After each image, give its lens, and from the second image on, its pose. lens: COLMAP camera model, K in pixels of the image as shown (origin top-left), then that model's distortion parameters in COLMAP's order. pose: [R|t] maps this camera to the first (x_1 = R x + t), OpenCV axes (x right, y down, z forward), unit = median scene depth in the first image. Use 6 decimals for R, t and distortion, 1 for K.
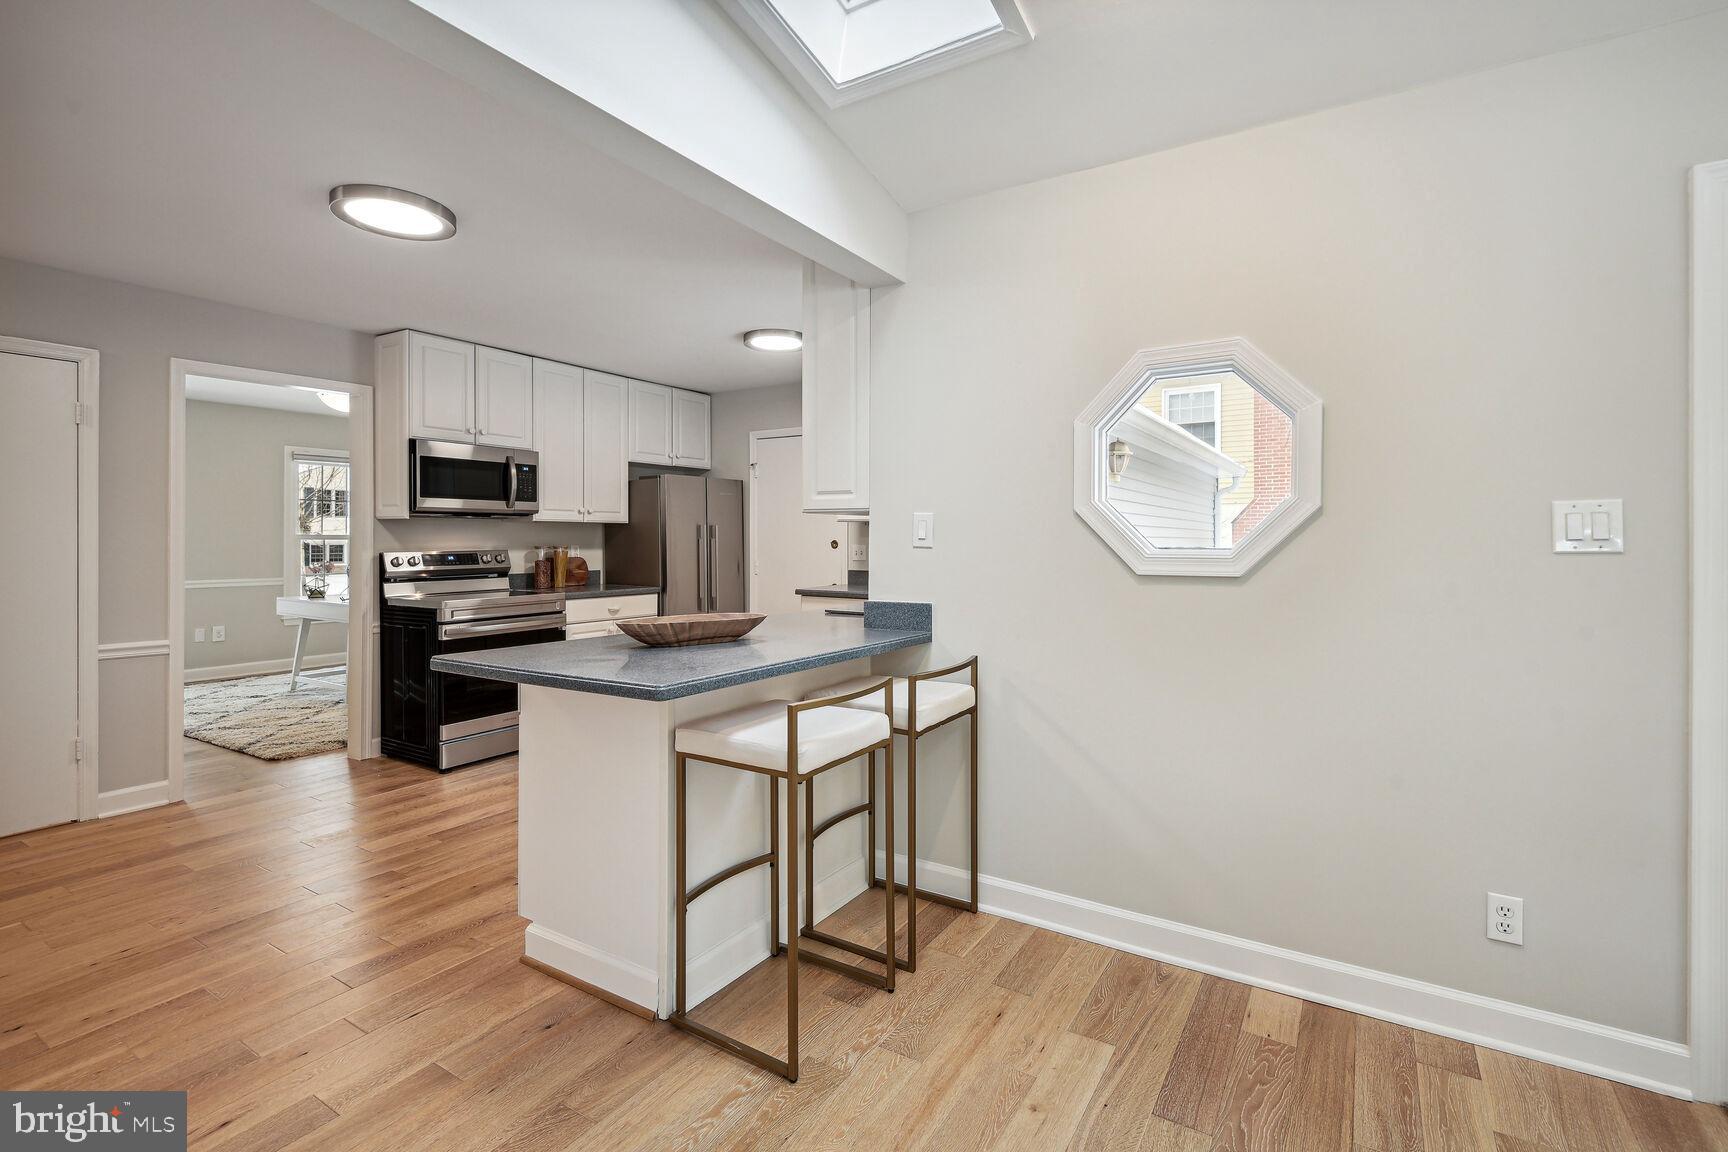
lens RADIAL K [[785.7, 0, 868.3], [0, 785.7, 537.5], [0, 0, 1]] dist [0.028190, -0.018573]
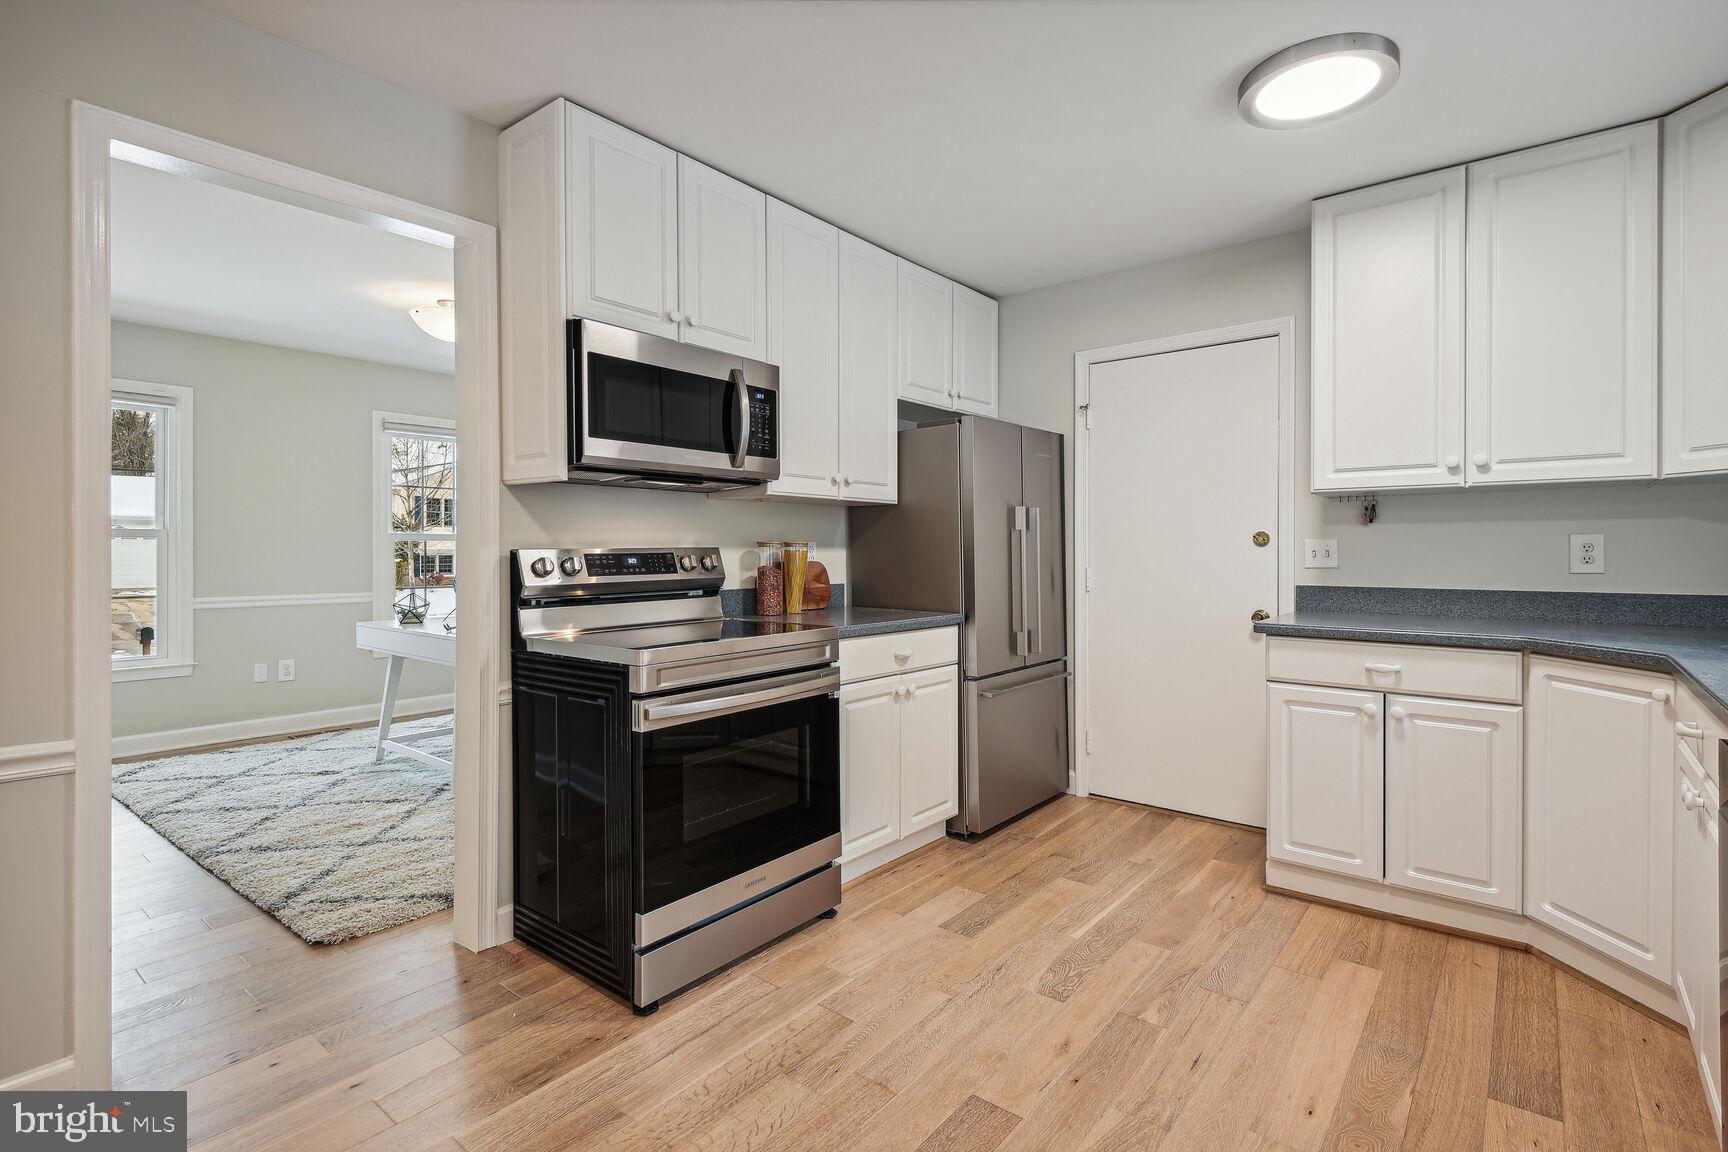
lens RADIAL K [[824.1, 0, 871.7], [0, 824.1, 550.7], [0, 0, 1]] dist [0.031068, -0.015467]
pose [[0.993108, -0.002010, -0.117184, -0.299623], [0.002337, 0.999994, 0.002651, 0.017819], [0.117178, -0.002907, 0.993107, 0.459688]]
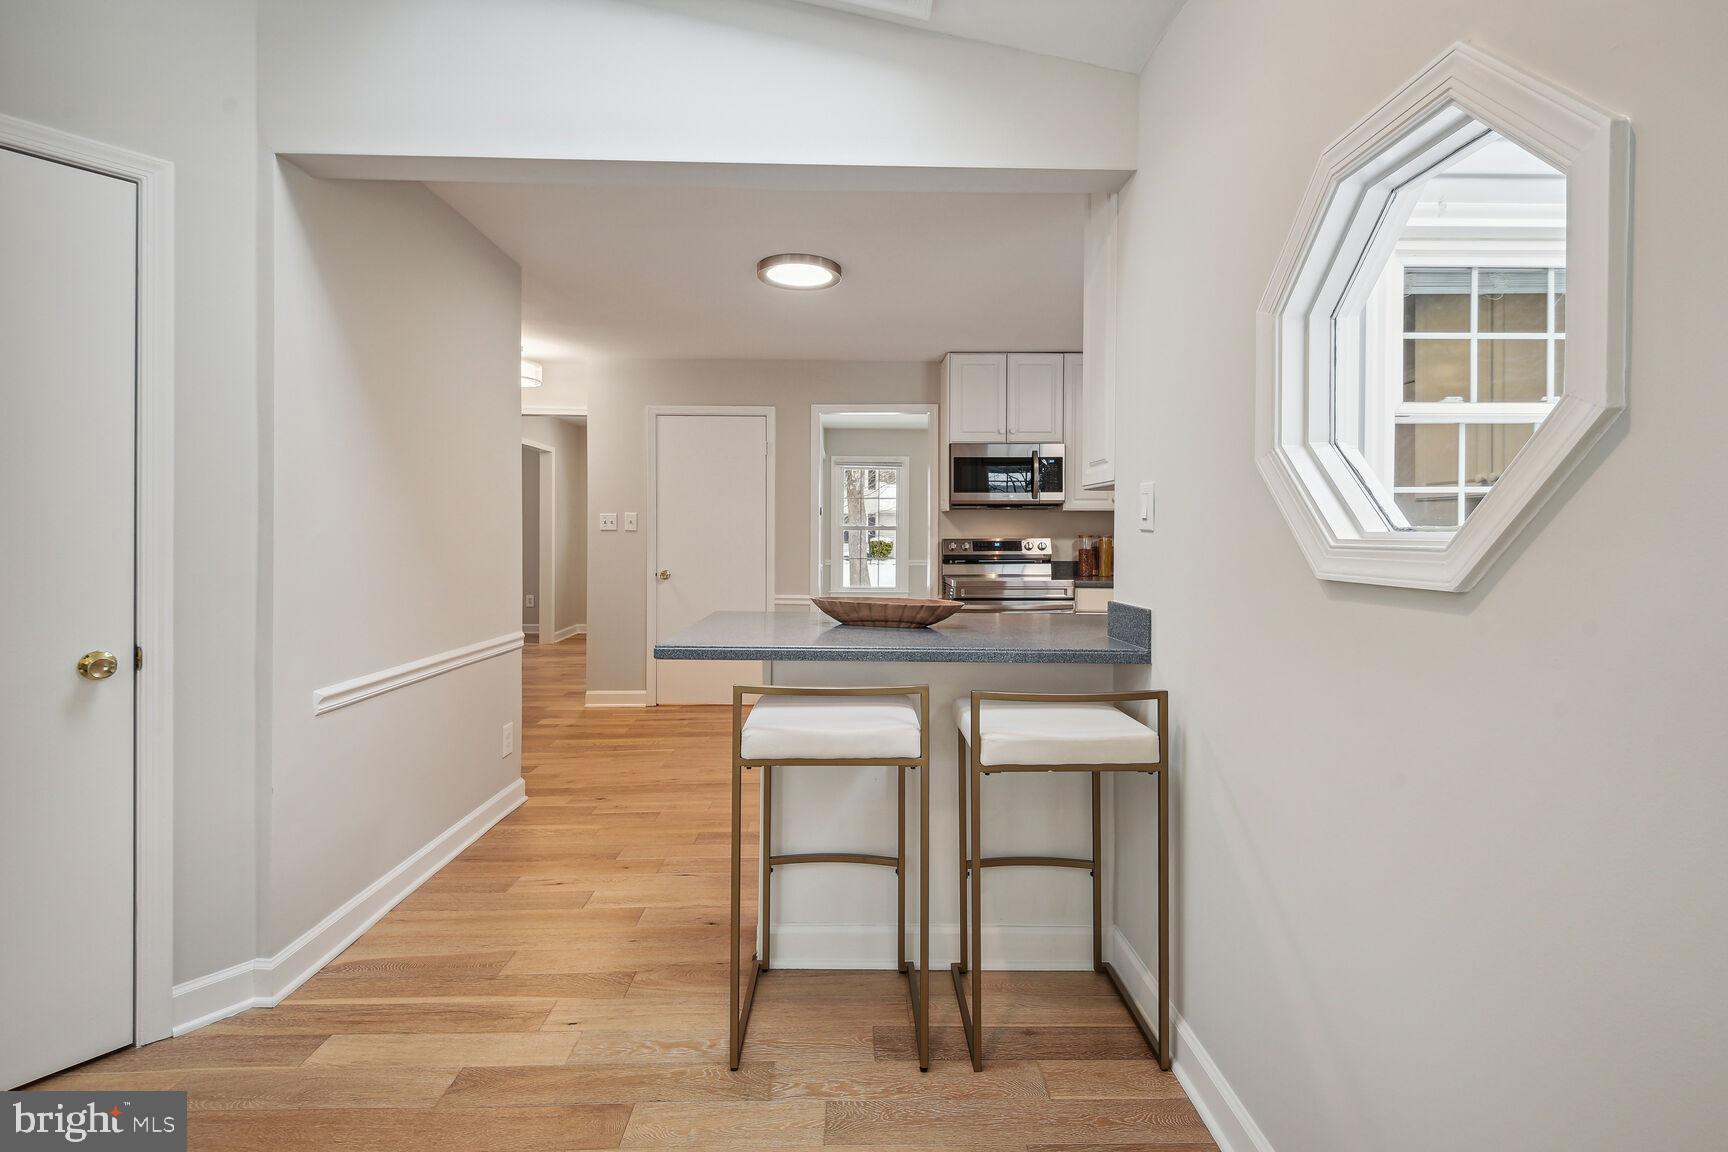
lens RADIAL K [[775.8, 0, 862.6], [0, 775.8, 530.6], [0, 0, 1]] dist [0.027553, -0.017562]
pose [[0.549191, -0.000466, -0.835696, 0.300507], [-0.001987, 0.999996, -0.001864, 0.008347], [0.835694, 0.002684, 0.549188, 0.225246]]
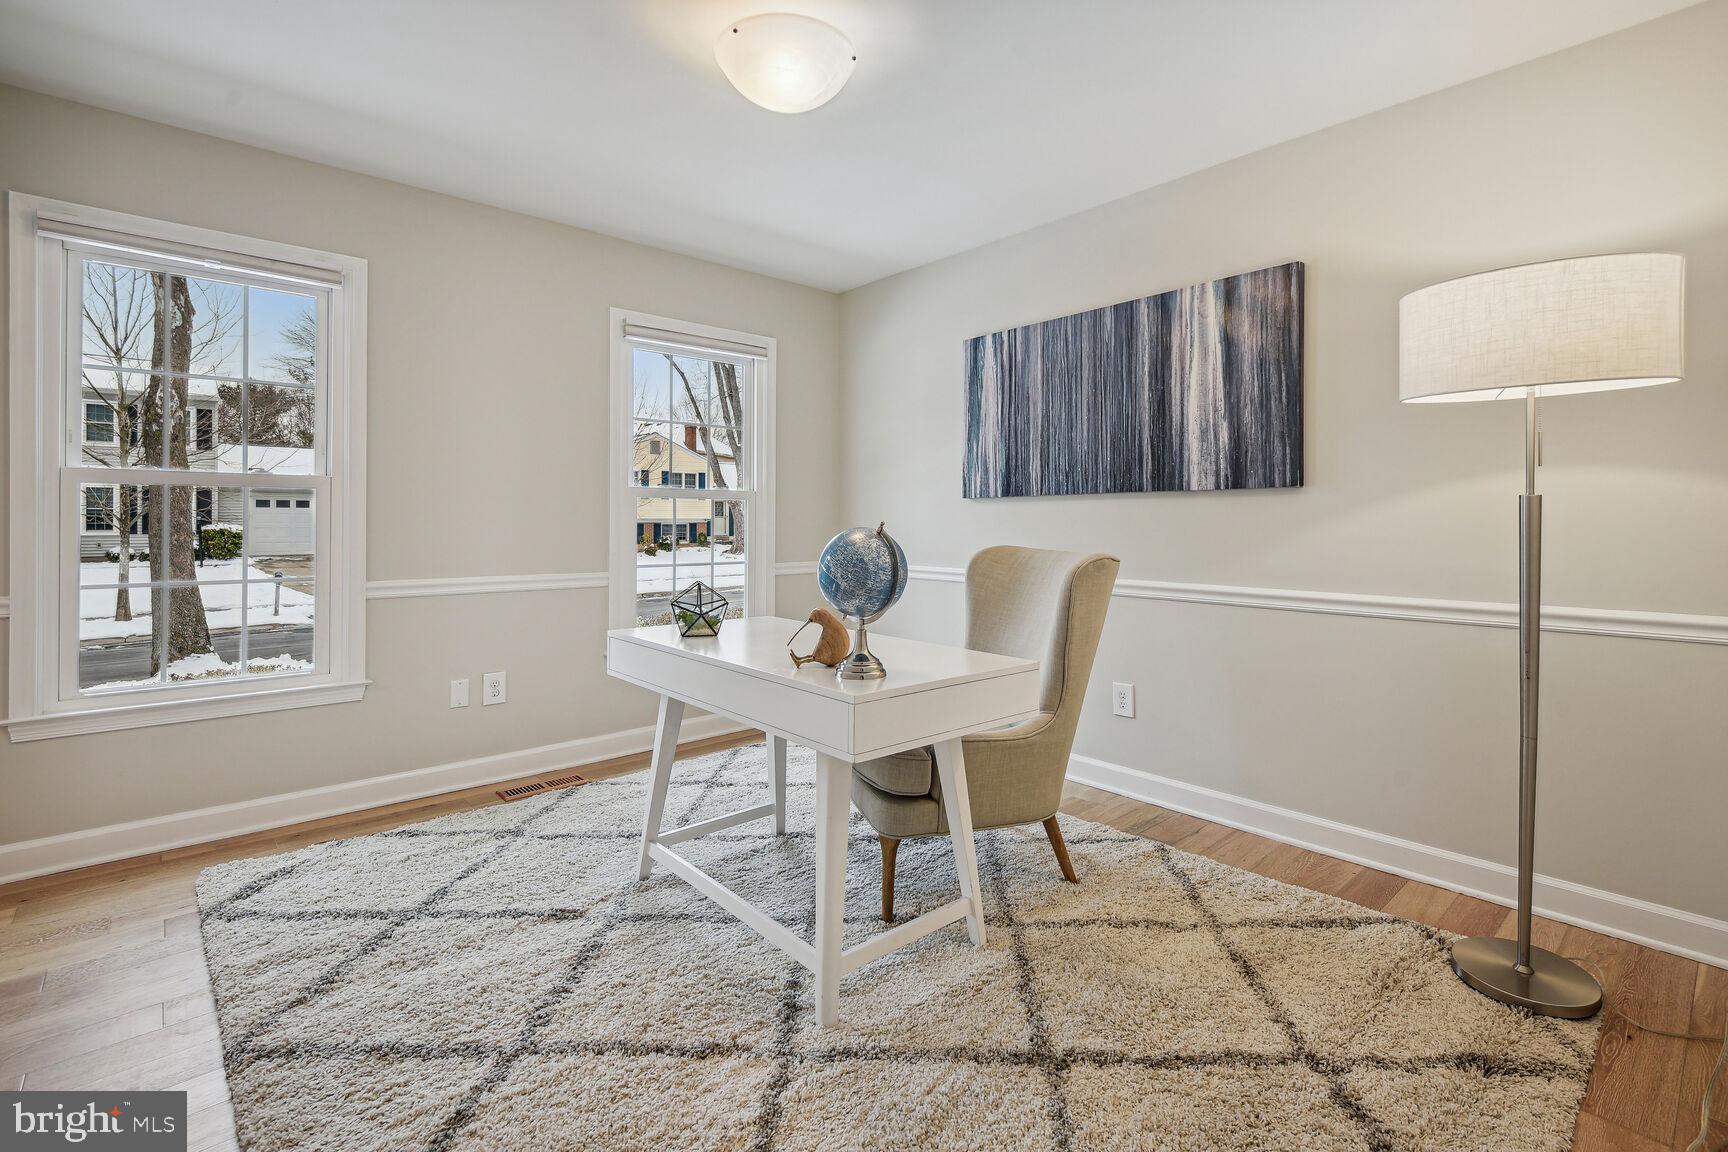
lens RADIAL K [[777.6, 0, 859.3], [0, 777.6, 517.7], [0, 0, 1]] dist [0.028785, -0.000268]
pose [[0.959373, 0.001051, -0.282138, -0.692464], [-0.001991, 0.999993, -0.003043, 0.027170], [0.282133, 0.003481, 0.959369, 0.888646]]
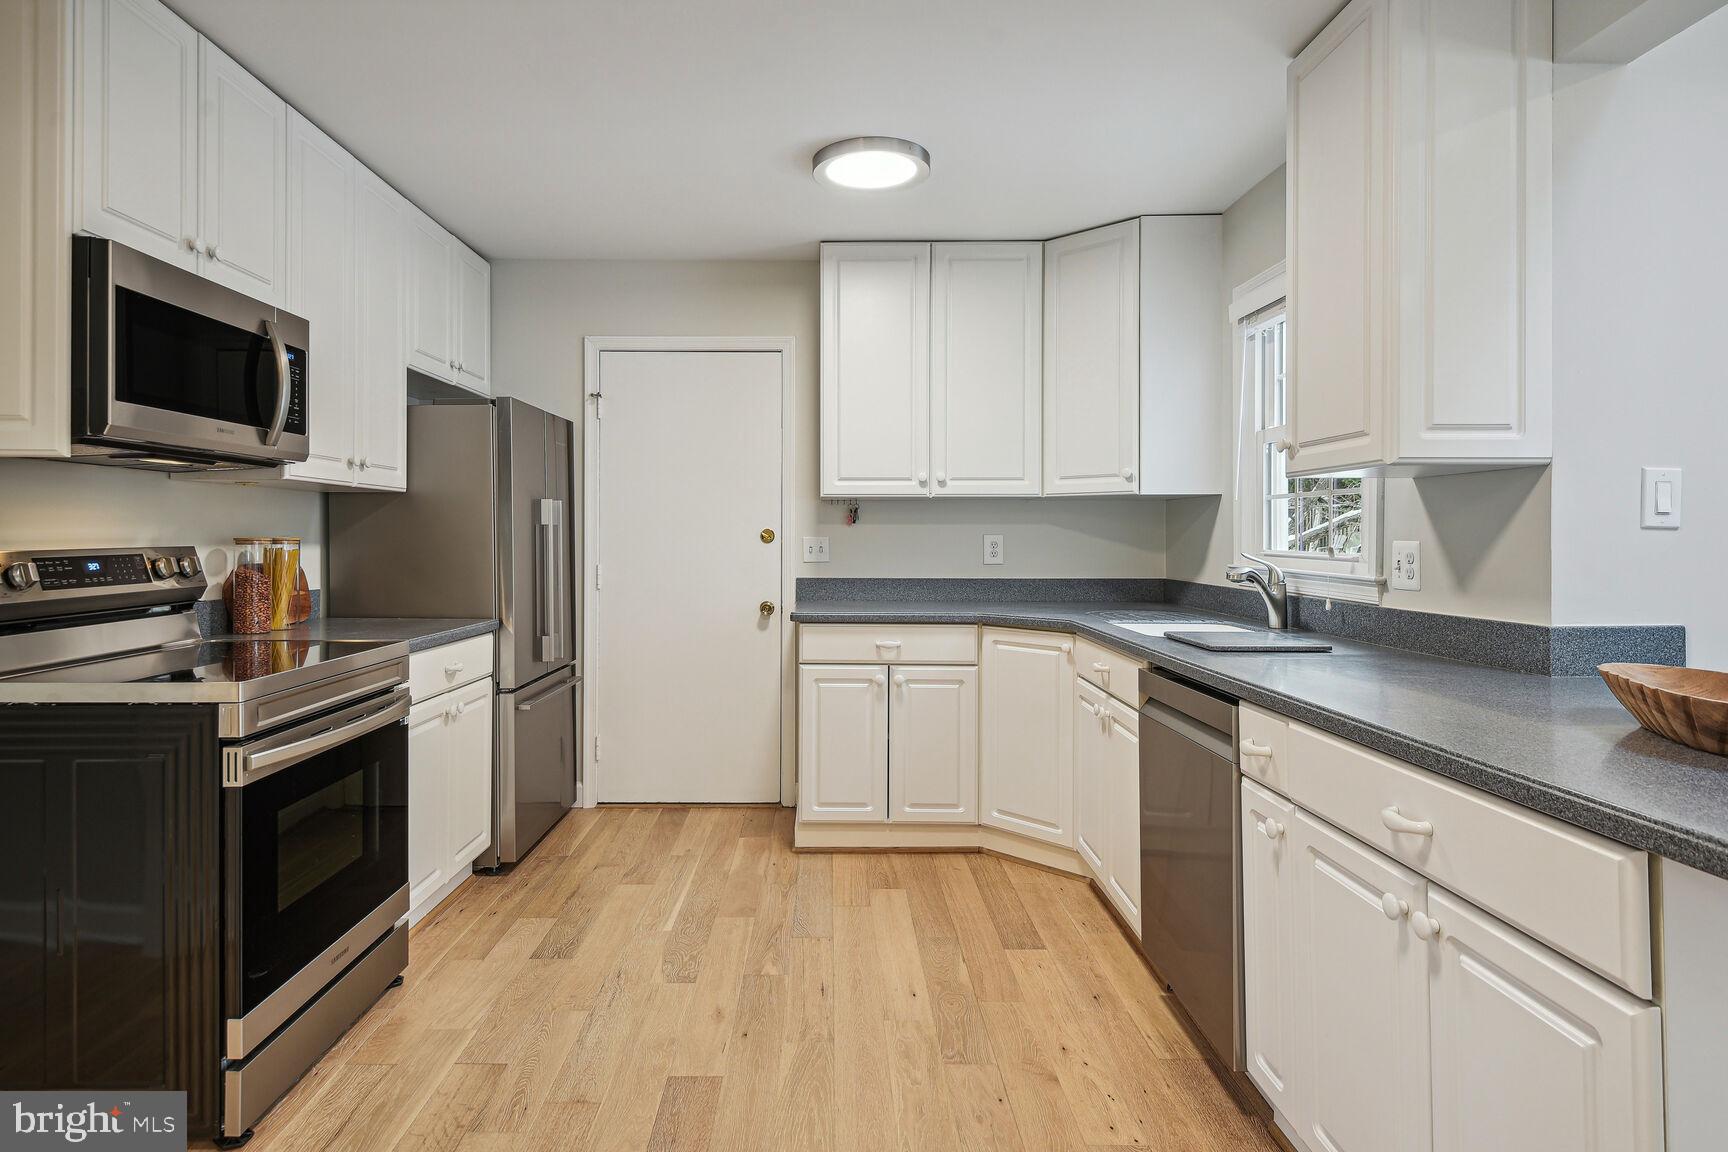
lens RADIAL K [[969.6, 0, 820.2], [0, 969.6, 528.8], [0, 0, 1]] dist [0.080405, -0.064332]
pose [[0.858263, 0.005098, 0.513185, -0.473472], [-0.001411, 0.999970, -0.007575, 0.010507], [-0.513209, 0.005777, 0.858244, 0.402103]]
